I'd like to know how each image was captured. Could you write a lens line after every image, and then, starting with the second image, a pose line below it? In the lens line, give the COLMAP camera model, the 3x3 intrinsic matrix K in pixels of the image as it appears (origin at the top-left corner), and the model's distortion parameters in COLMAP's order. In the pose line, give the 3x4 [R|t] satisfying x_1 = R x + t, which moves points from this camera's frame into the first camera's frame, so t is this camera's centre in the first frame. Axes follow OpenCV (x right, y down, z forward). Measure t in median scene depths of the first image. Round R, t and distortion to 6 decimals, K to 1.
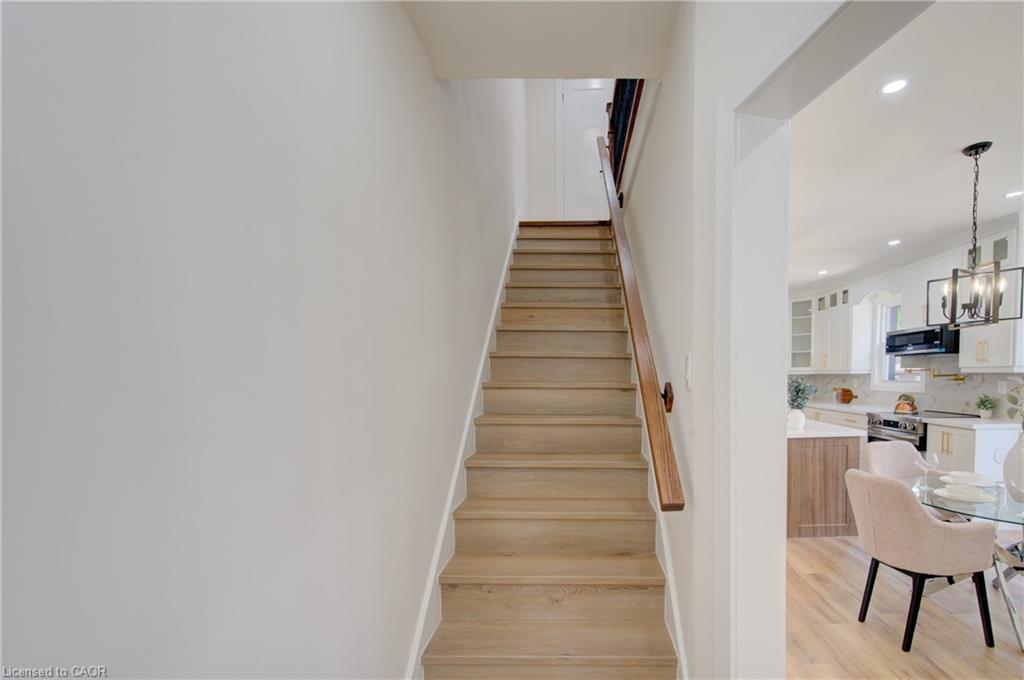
lens RADIAL K [[439.0, 0, 566.5], [0, 439.0, 399.9], [0, 0, 1]] dist [-0.000405, -0.000230]
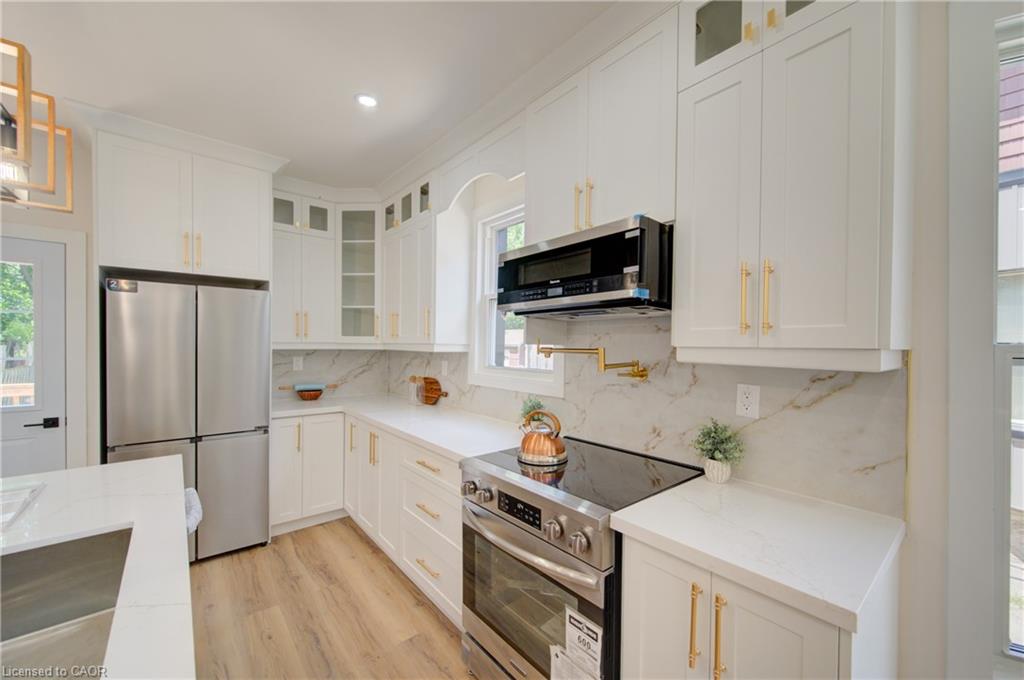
lens RADIAL K [[401.3, 0, 514.1], [0, 401.3, 348.3], [0, 0, 1]] dist [-0.002031, -0.000240]
pose [[0.753157, 0.016079, 0.657644, 0.480523], [0.014243, 0.999068, -0.040739, -0.050527], [-0.657687, 0.040050, 0.752226, 0.690582]]
